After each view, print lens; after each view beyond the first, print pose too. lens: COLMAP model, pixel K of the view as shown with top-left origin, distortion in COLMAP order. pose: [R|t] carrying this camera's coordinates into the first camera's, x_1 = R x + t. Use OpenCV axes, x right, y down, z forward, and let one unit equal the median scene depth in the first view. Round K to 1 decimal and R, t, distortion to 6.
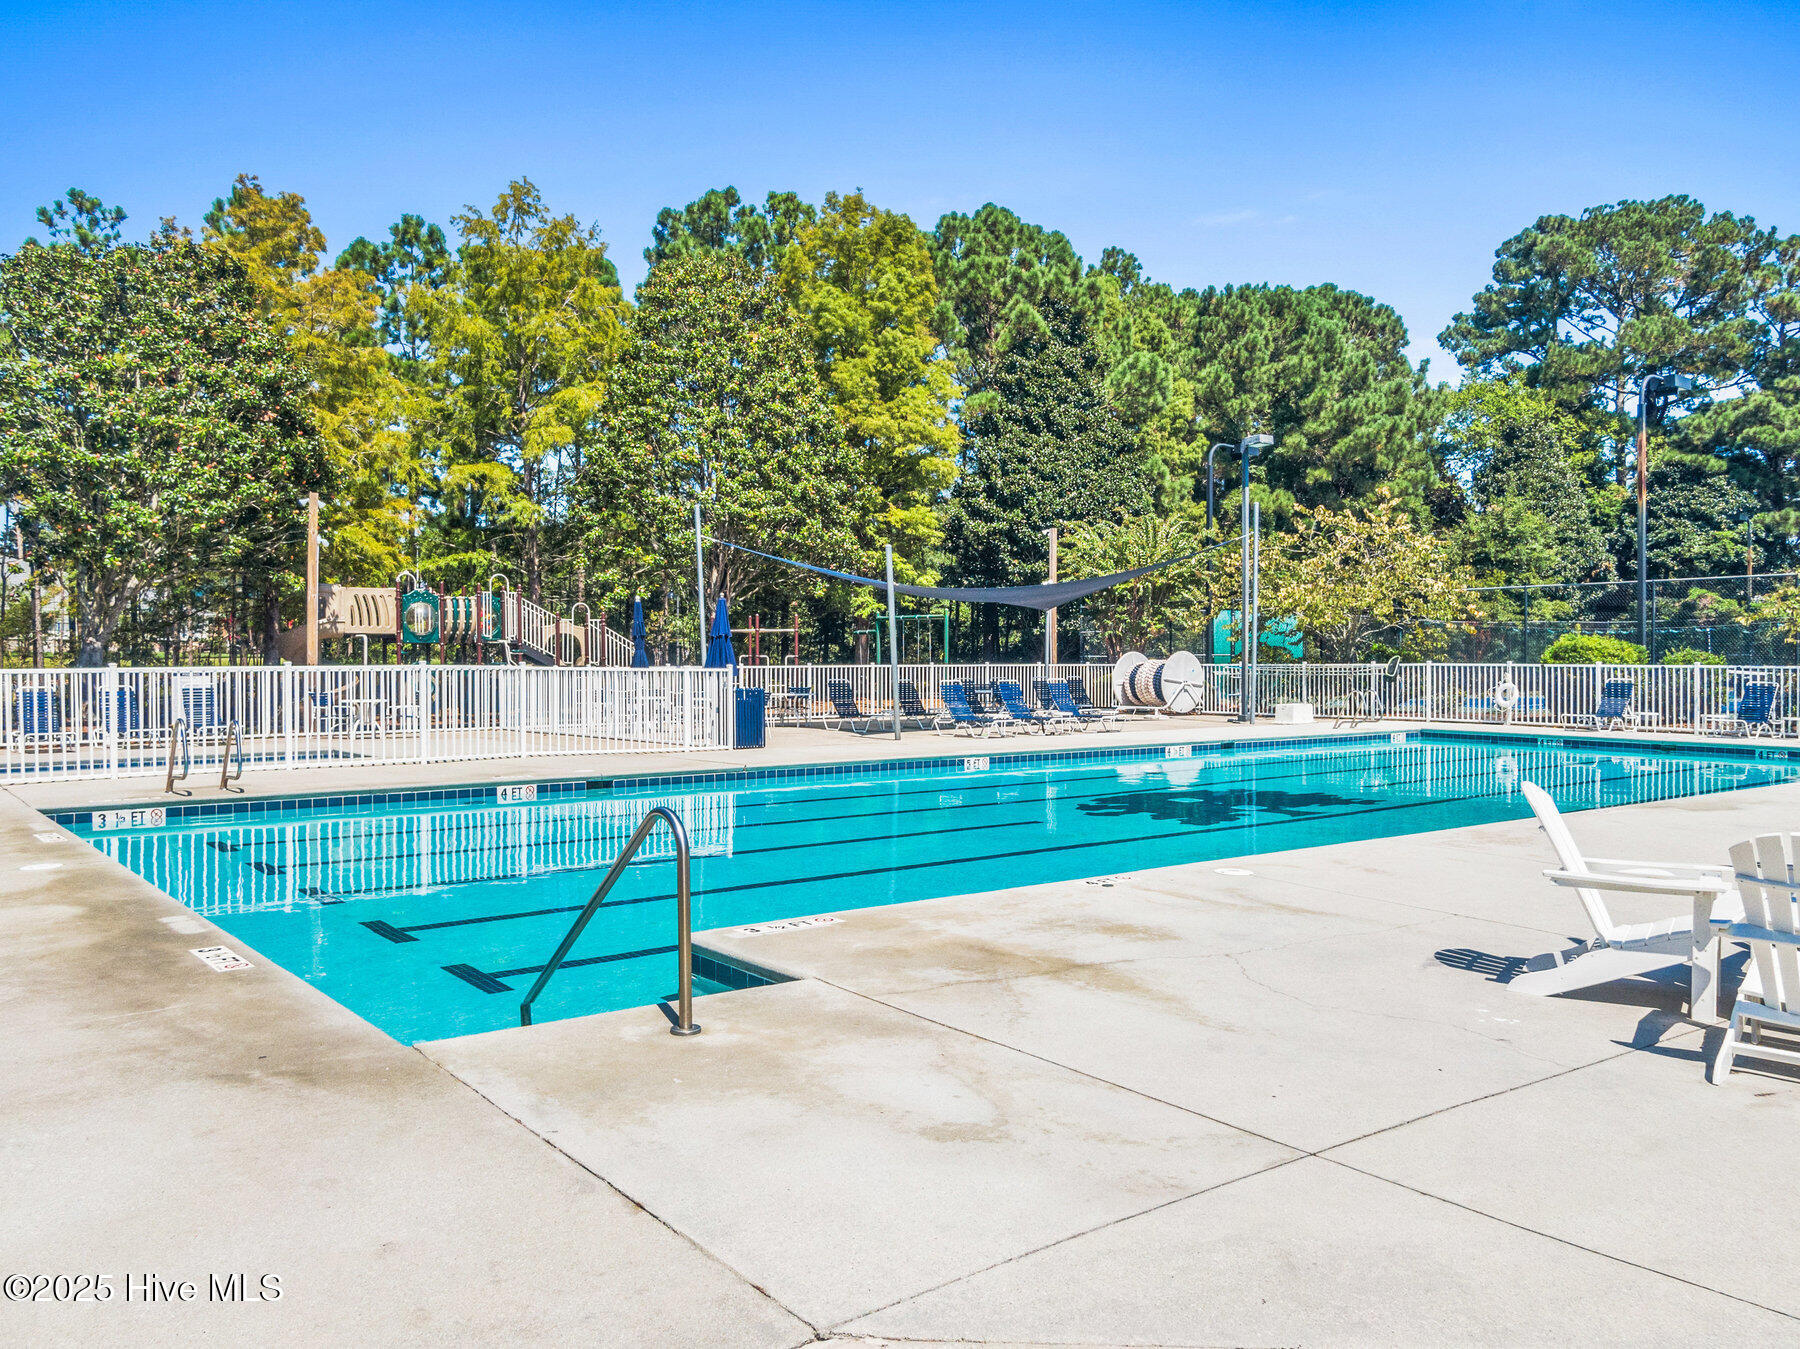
lens RADIAL K [[1370.5, 0, 900.0], [0, 1370.5, 674.5], [0, 0, 1]] dist [-0.004100, -0.003661]
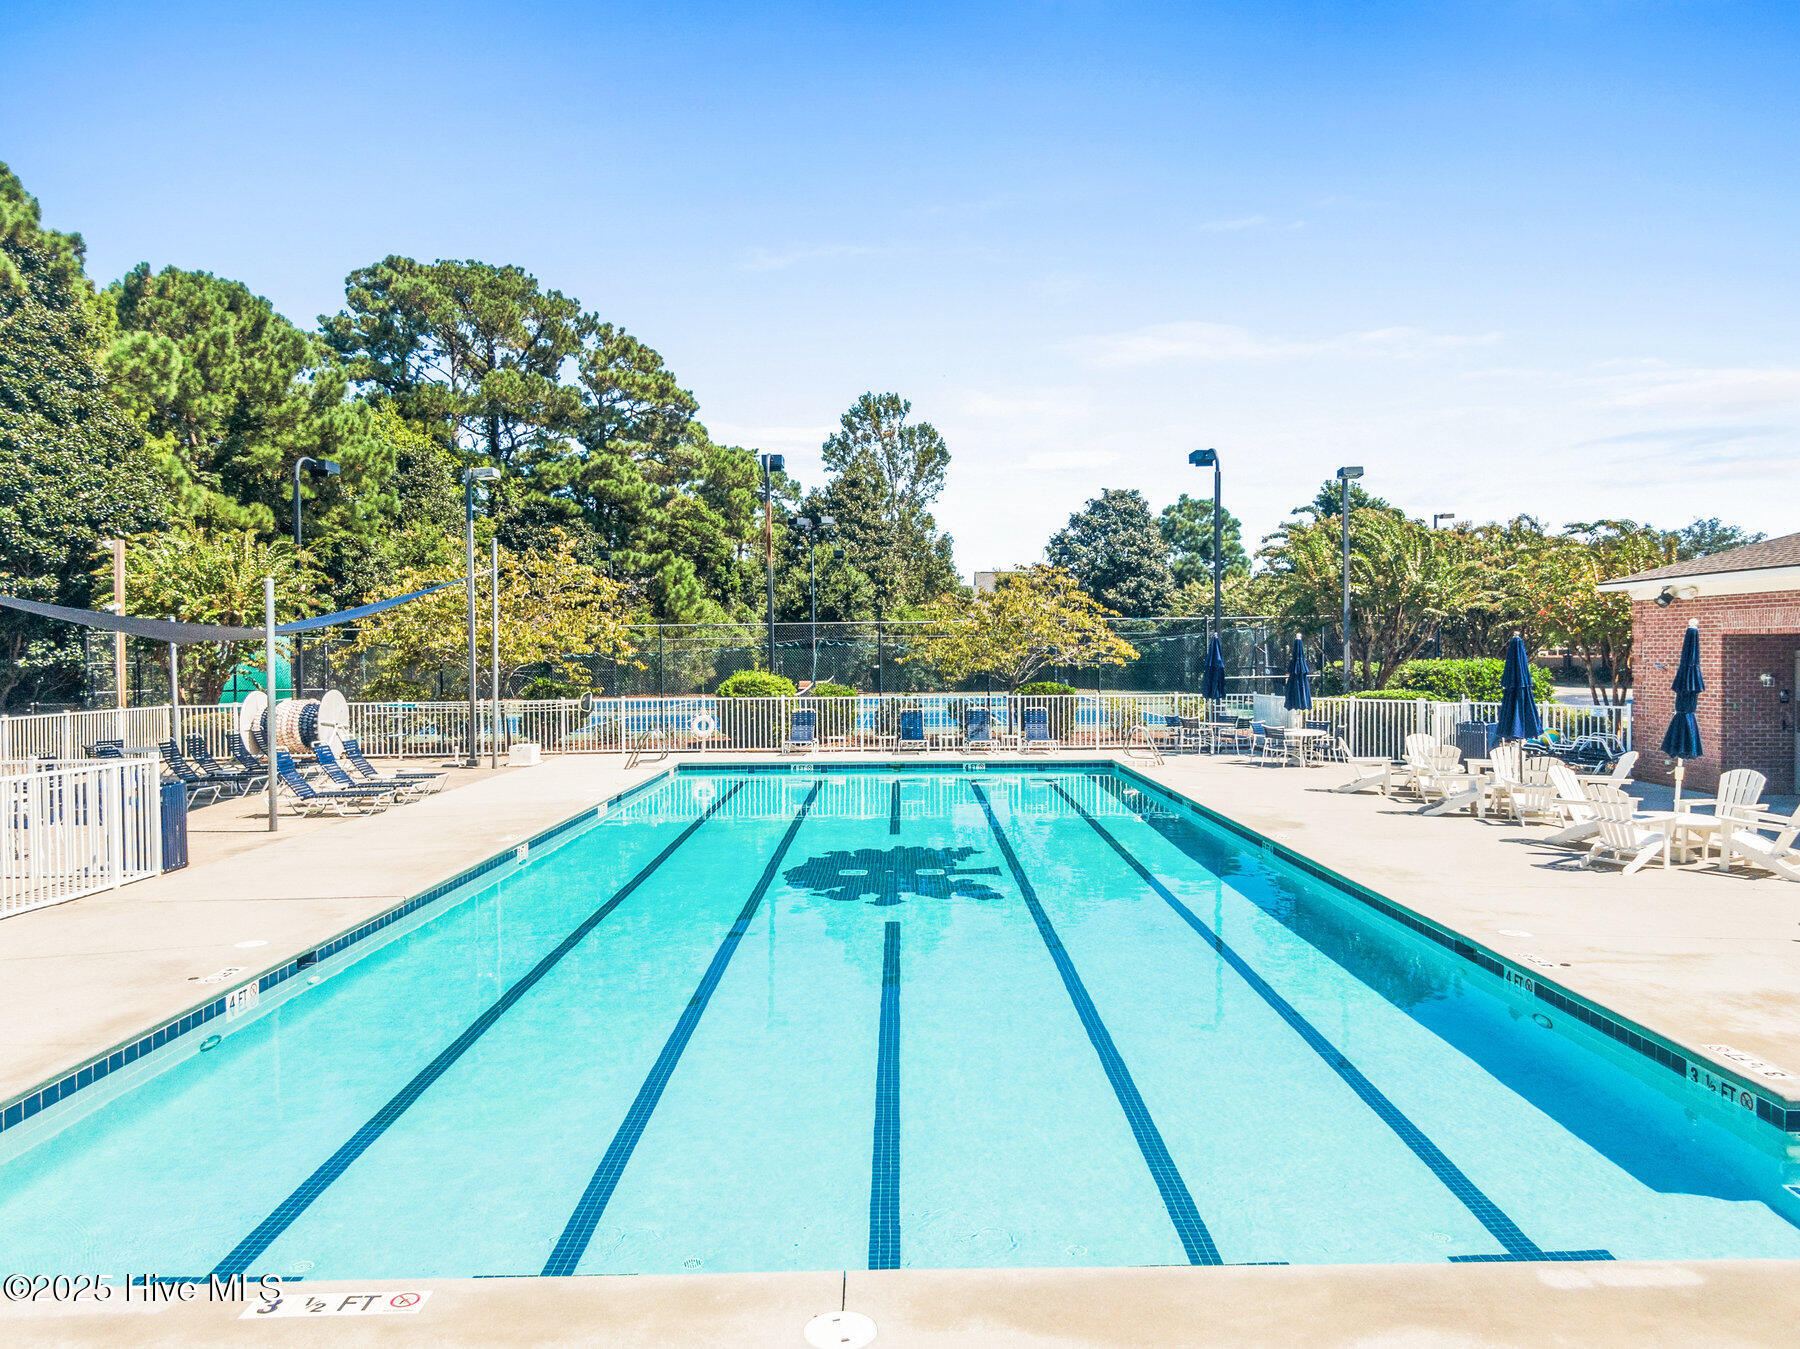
lens RADIAL K [[1319.6, 0, 900.0], [0, 1319.6, 674.5], [0, 0, 1]] dist [-0.007340, -0.002010]
pose [[0.611534, -0.018128, 0.791011, -0.191612], [0.020634, 0.999763, 0.006959, -0.019352], [-0.790949, 0.012066, 0.611763, 0.135028]]
